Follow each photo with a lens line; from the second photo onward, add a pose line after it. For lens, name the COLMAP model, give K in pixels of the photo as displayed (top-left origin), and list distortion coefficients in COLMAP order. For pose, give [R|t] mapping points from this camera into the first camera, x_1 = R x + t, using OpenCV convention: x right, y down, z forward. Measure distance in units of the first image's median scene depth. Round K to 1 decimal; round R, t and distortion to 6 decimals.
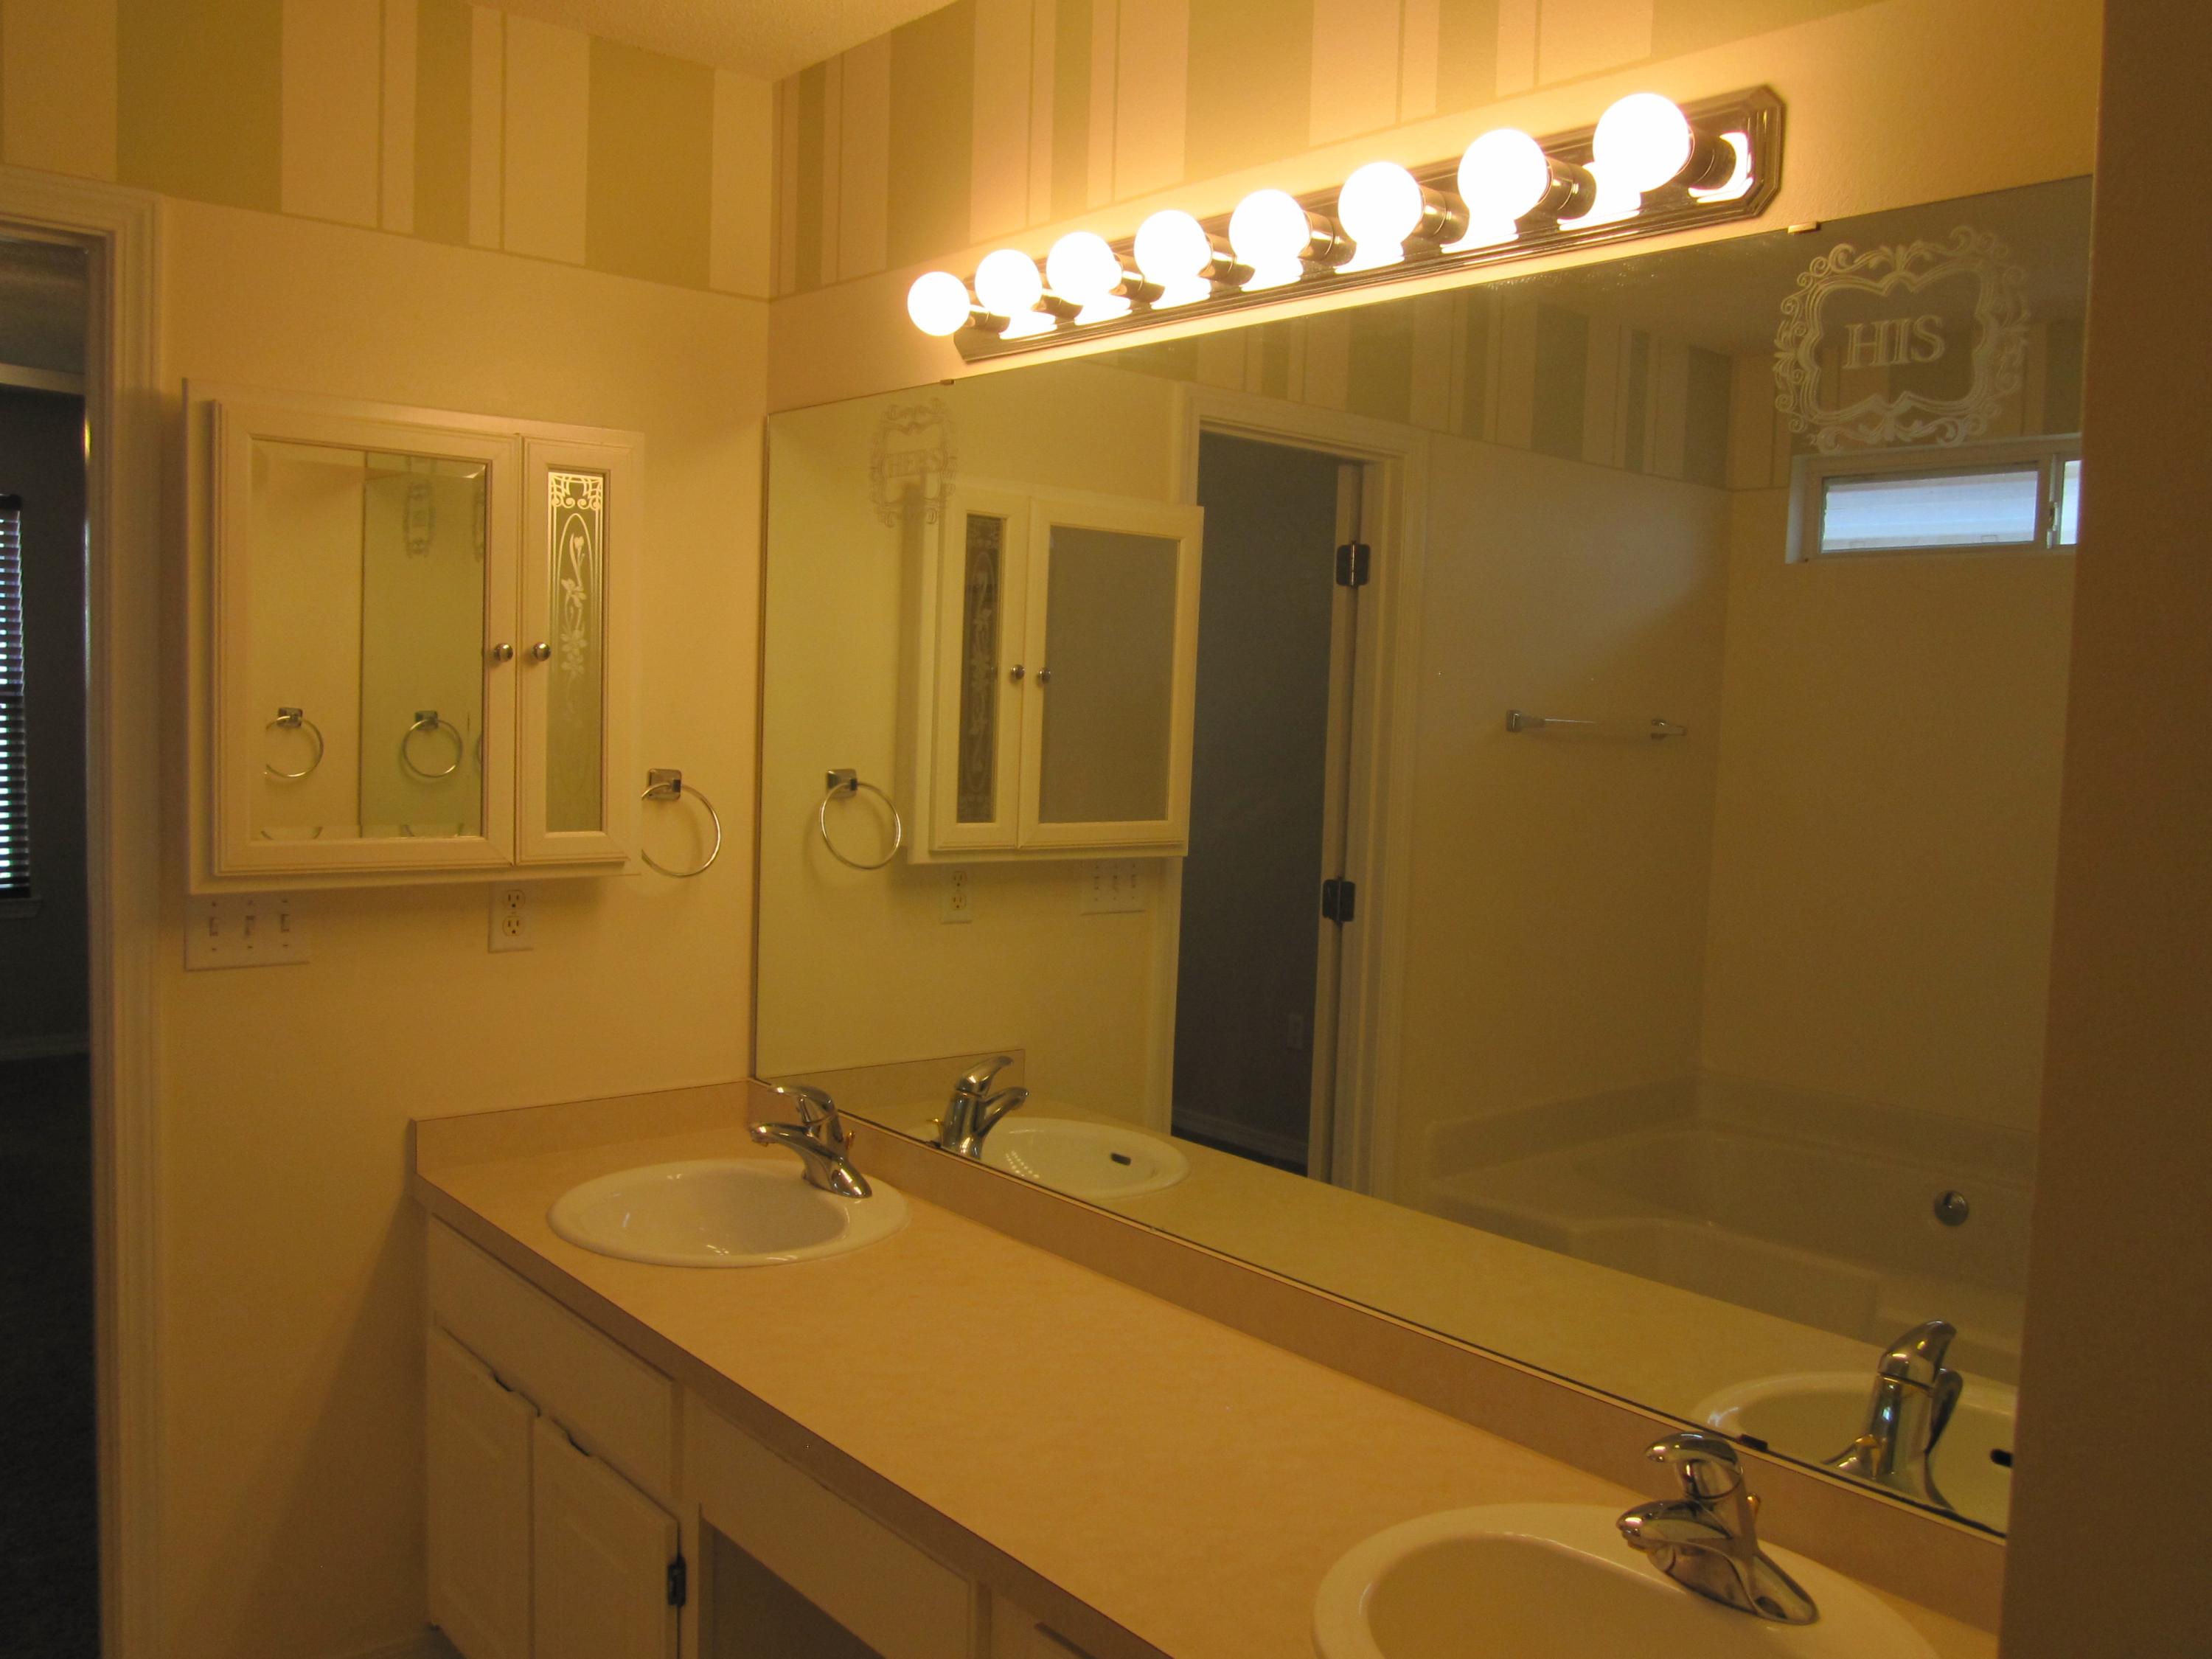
lens RADIAL K [[1830.4, 0, 1113.4], [0, 1830.4, 826.3], [0, 0, 1]] dist [-0.046406, 0.016483]
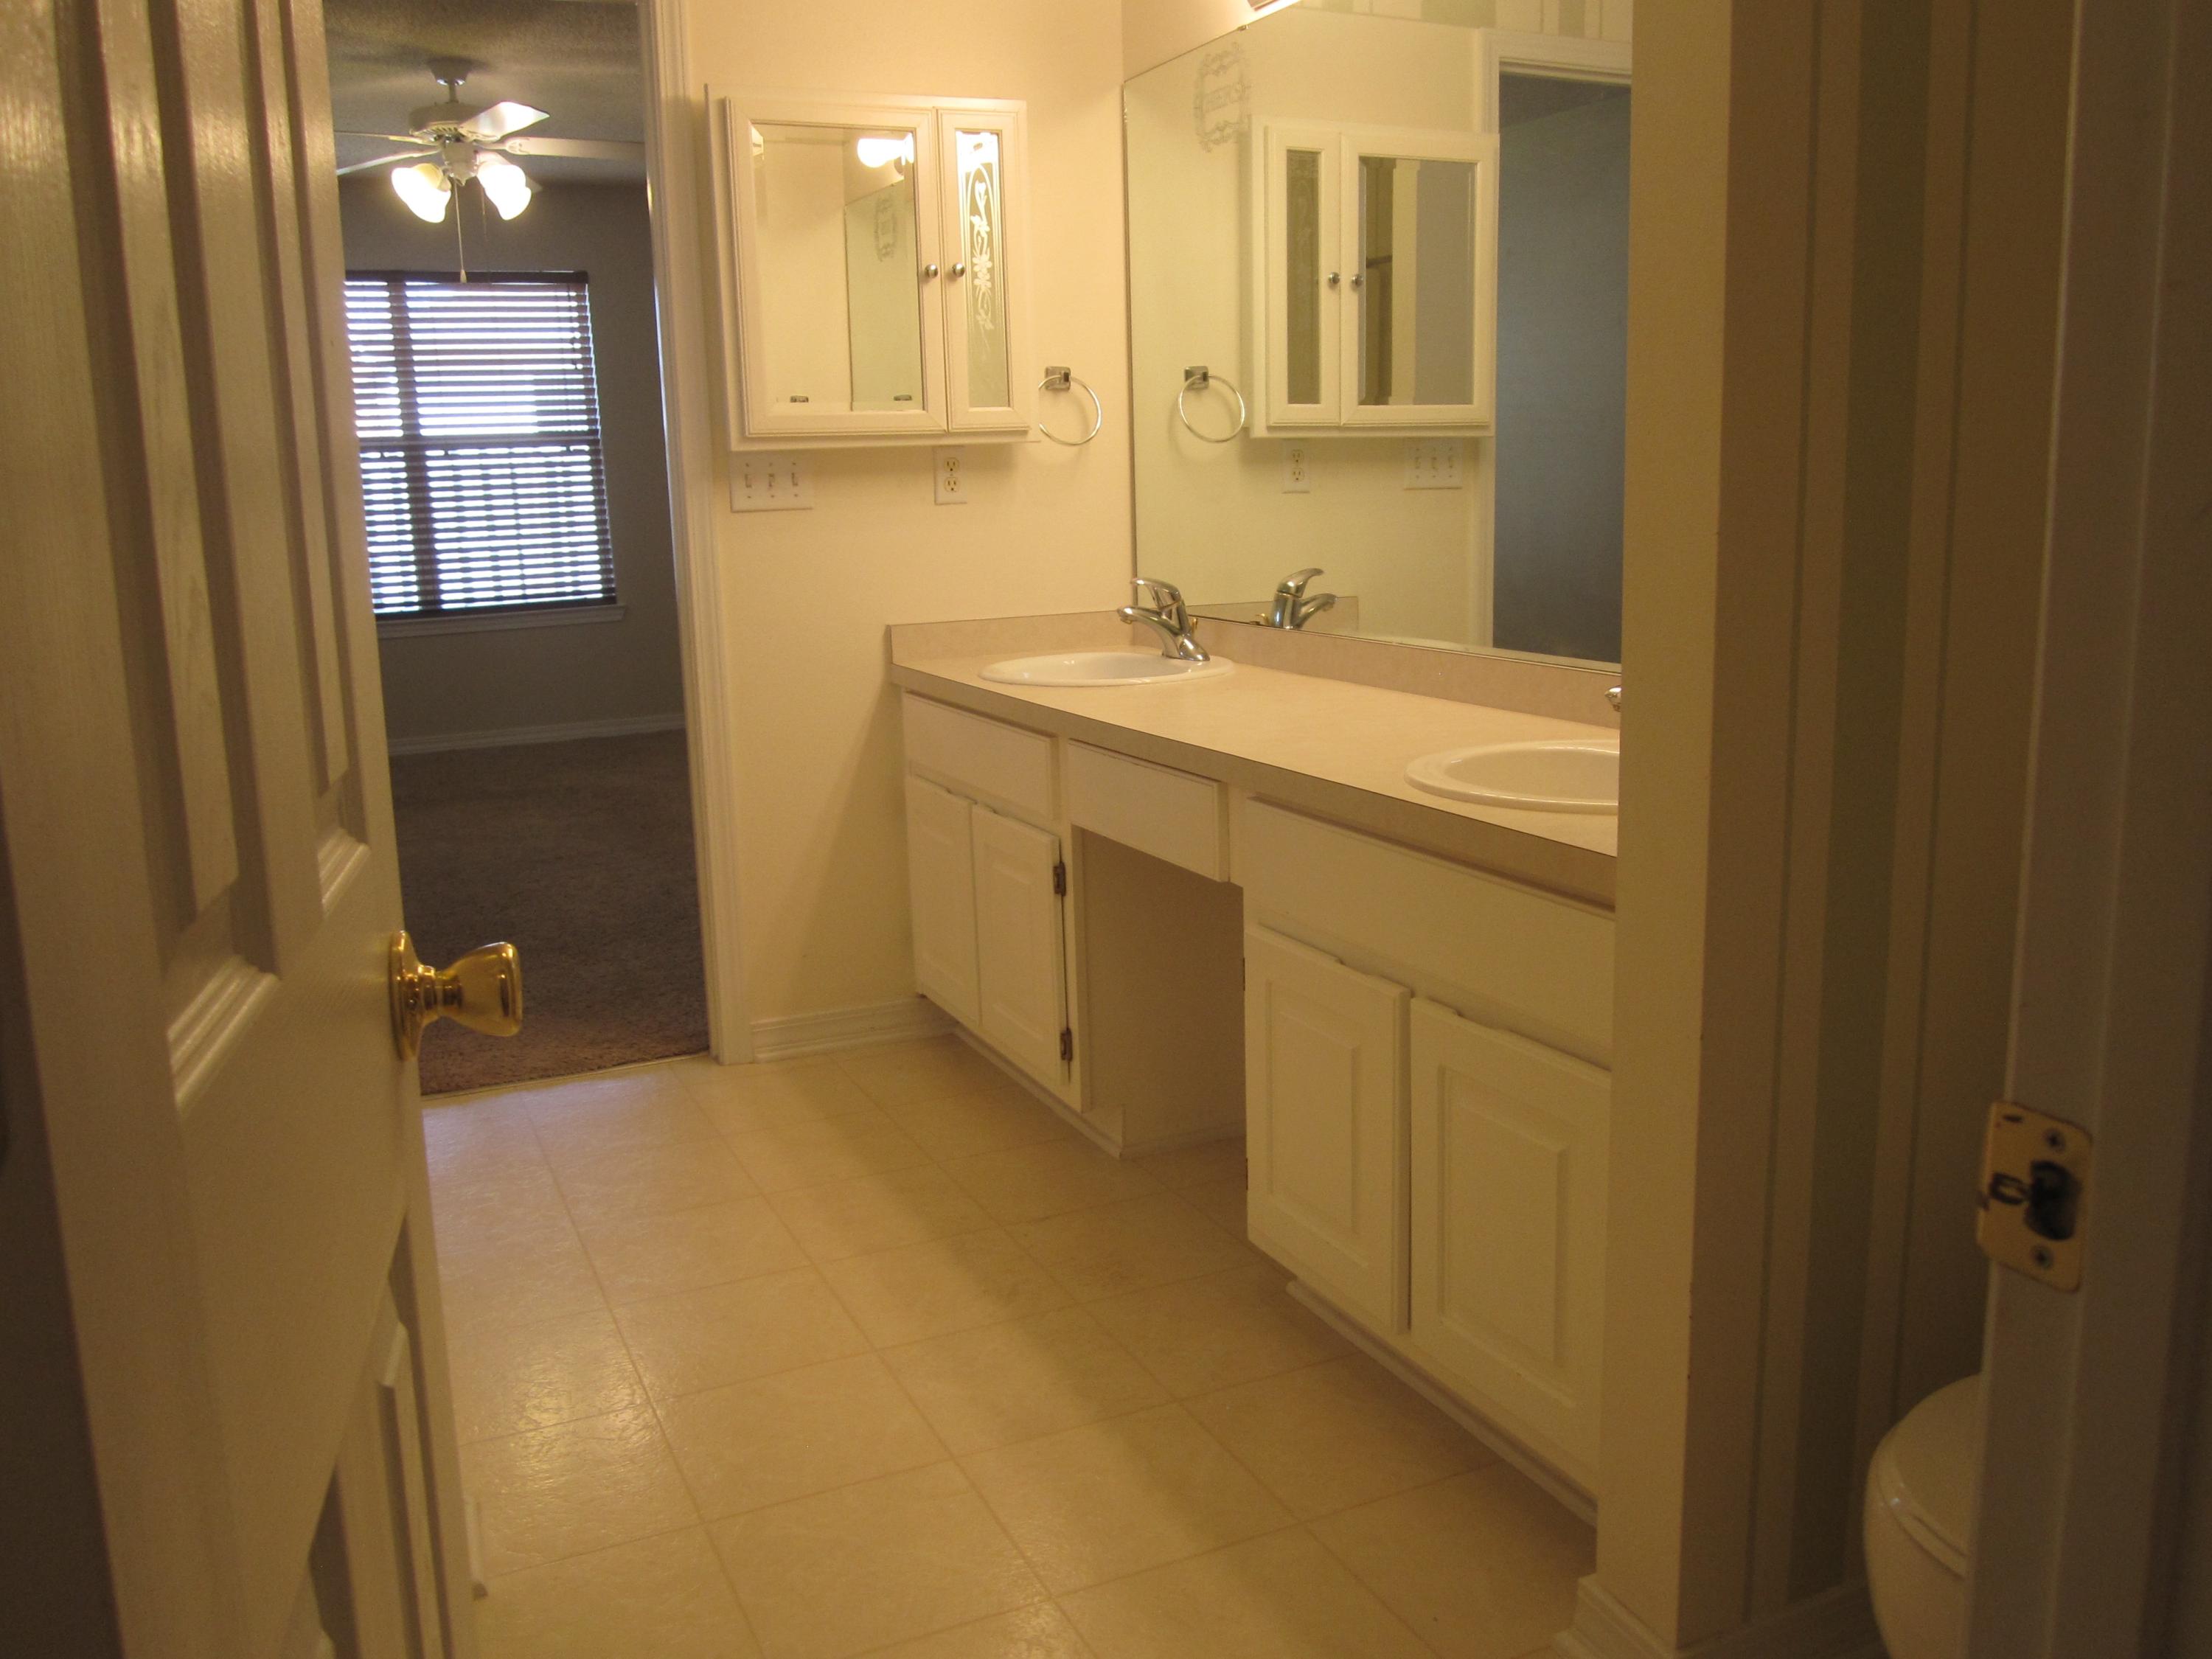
lens RADIAL K [[1830.4, 0, 1102.9], [0, 1830.4, 829.3], [0, 0, 1]] dist [-0.046406, 0.016483]
pose [[0.961843, -0.007420, -0.273501, 0.149575], [0.040306, 0.992568, 0.114819, 0.156624], [0.270617, -0.121462, 0.954994, -0.303060]]
